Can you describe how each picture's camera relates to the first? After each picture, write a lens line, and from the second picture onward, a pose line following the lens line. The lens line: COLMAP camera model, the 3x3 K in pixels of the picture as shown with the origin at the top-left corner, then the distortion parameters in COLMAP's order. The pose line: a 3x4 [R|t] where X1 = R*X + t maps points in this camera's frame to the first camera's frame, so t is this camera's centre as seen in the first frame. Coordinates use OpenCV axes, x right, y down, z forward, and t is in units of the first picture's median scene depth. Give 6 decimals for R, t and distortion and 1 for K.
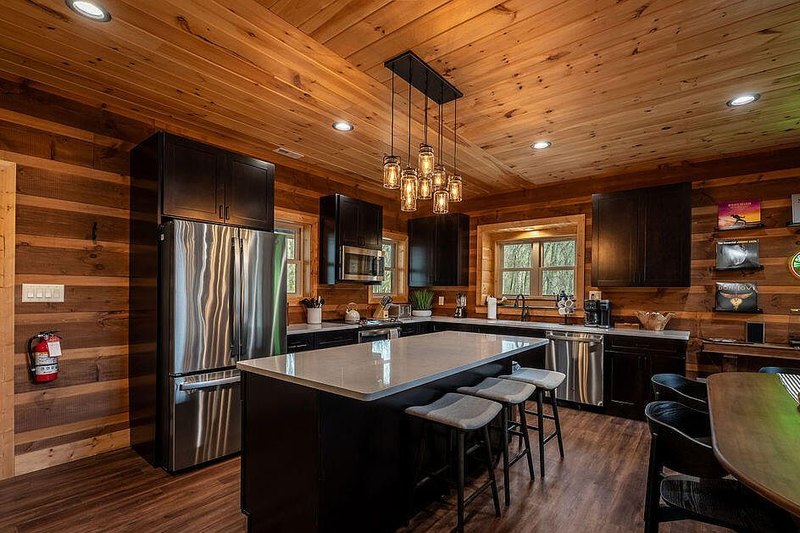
lens RADIAL K [[381.3, 0, 390.9], [0, 381.3, 290.5], [0, 0, 1]] dist [-0.002041, -0.000509]
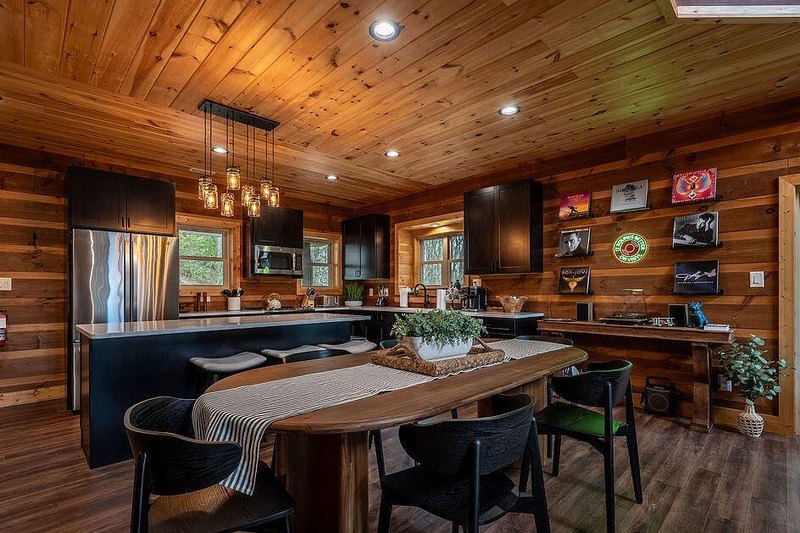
lens RADIAL K [[381.3, 0, 388.5], [0, 381.3, 288.0], [0, 0, 1]] dist [-0.002041, -0.000509]
pose [[0.992169, -0.016133, -0.123857, 0.461617], [0.015102, 0.999843, -0.009257, 0.037206], [0.123987, 0.007314, 0.992257, -0.144529]]
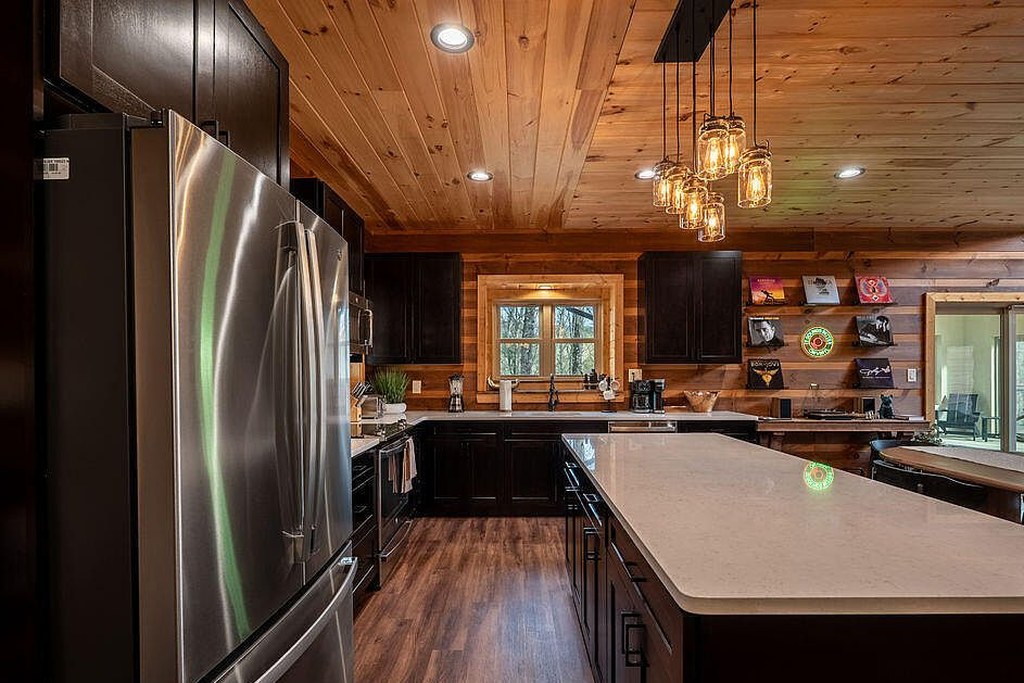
lens RADIAL K [[488.0, 0, 505.2], [0, 488.0, 371.3], [0, 0, 1]] dist [-0.002041, -0.000509]
pose [[0.783823, -0.015467, 0.620792, -0.377700], [0.011689, 0.999880, 0.010153, -0.008240], [-0.620874, -0.000702, 0.783910, 0.381043]]
